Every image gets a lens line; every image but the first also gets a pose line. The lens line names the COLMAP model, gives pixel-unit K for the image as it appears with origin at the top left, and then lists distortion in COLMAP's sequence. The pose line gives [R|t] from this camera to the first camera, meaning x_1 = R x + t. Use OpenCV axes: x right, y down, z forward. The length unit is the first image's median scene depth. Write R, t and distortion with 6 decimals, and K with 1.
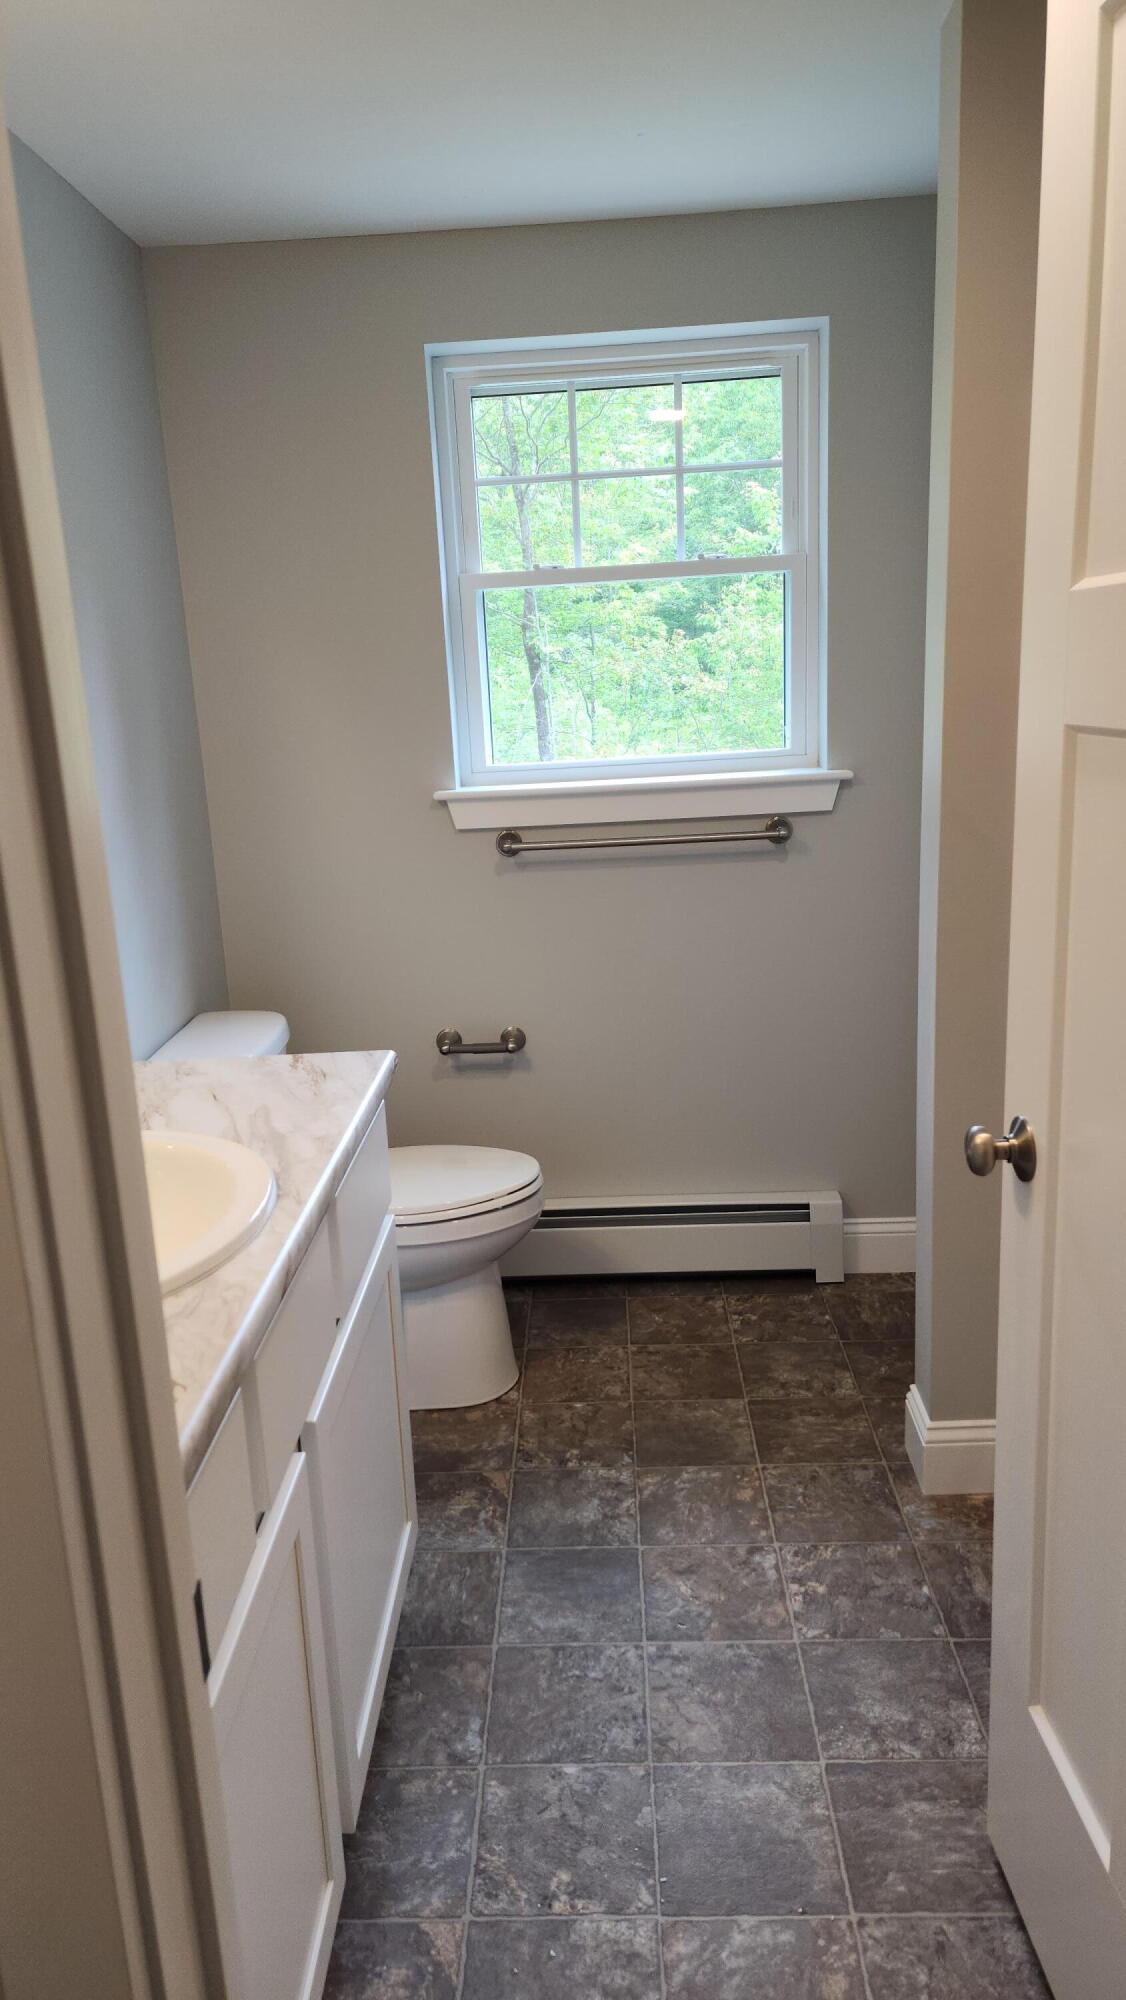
lens RADIAL K [[1349.9, 0, 533.4], [0, 1349.9, 959.5], [0, 0, 1]] dist [0.058550, -0.057311]
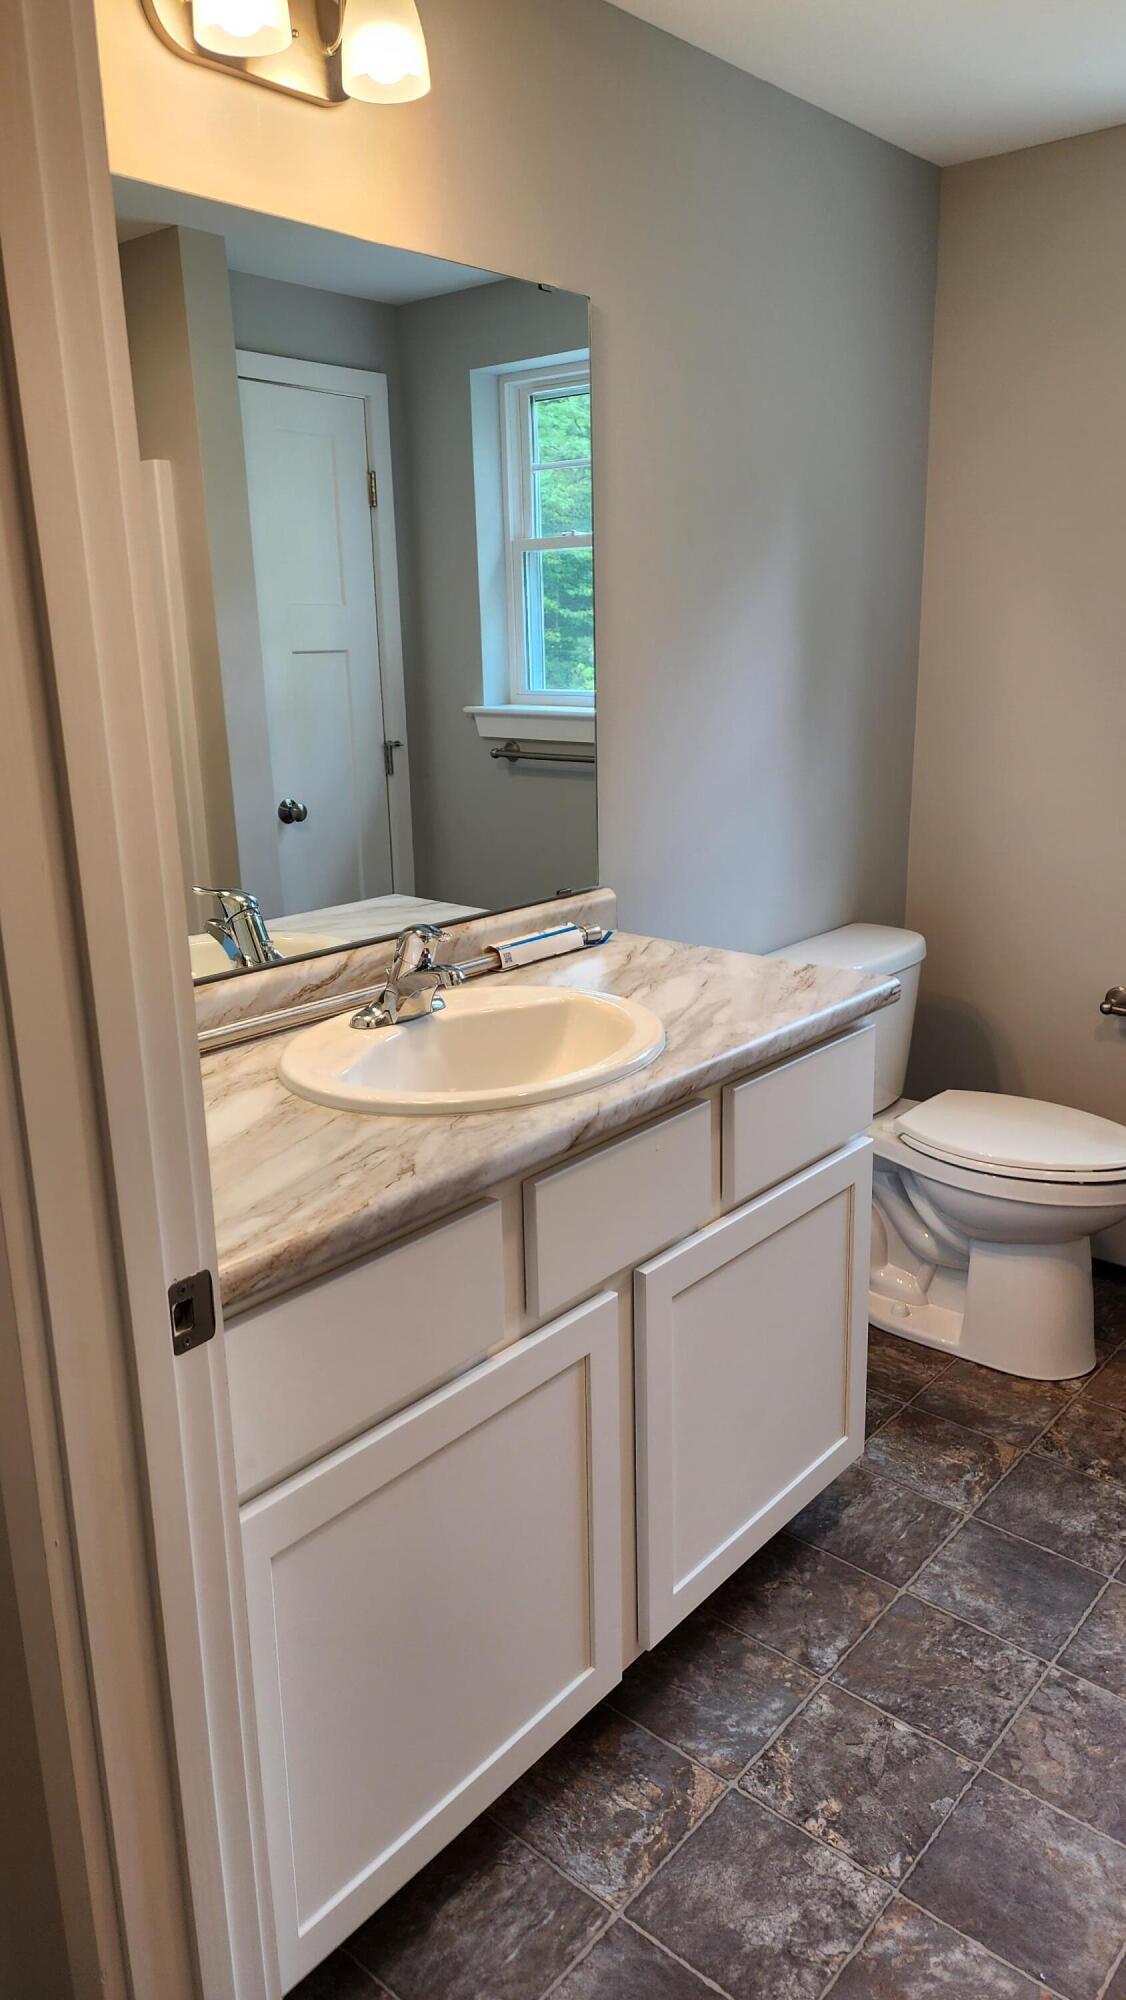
lens RADIAL K [[1349.9, 0, 549.4], [0, 1349.9, 928.2], [0, 0, 1]] dist [0.058550, -0.057311]
pose [[0.775632, 0.176442, -0.606022, 0.319225], [-0.152725, 0.984066, 0.091040, -0.022952], [0.612429, 0.021941, 0.790221, 0.054522]]
